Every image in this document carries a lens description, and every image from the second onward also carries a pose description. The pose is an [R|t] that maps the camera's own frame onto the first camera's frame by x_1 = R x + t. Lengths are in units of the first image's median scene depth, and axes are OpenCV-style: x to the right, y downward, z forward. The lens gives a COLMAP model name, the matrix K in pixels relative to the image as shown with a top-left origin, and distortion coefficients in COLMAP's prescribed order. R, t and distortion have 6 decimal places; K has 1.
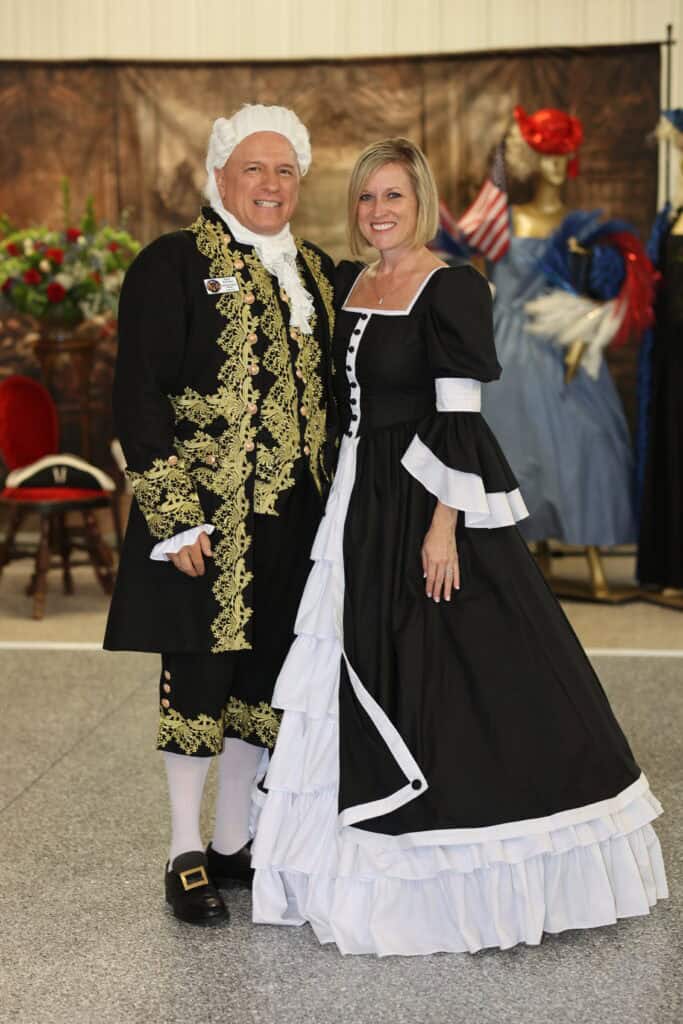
lens RADIAL K [[2473.9, 0, 347.2], [0, 2473.9, 512.6], [0, 0, 1]] dist [0.129184, 0.000000]
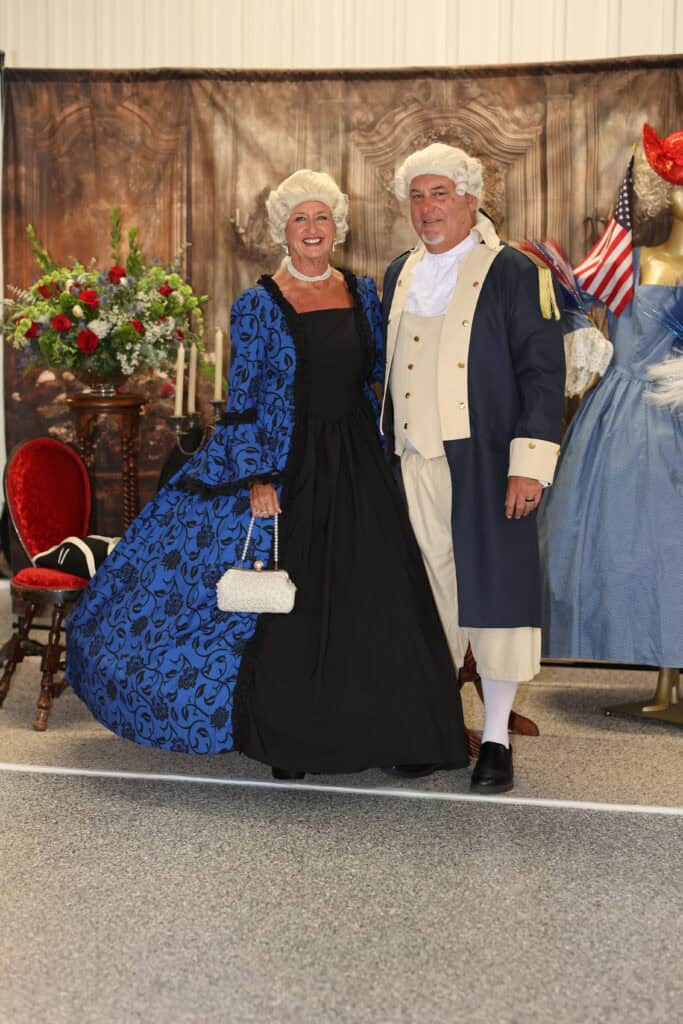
lens RADIAL K [[2473.9, 0, 345.4], [0, 2473.9, 514.3], [0, 0, 1]] dist [0.129184, 0.000000]
pose [[0.988190, 0.030620, -0.150142, 0.094758], [-0.032622, 0.999408, -0.010890, -0.022528], [0.149720, 0.015659, 0.988604, 0.169838]]
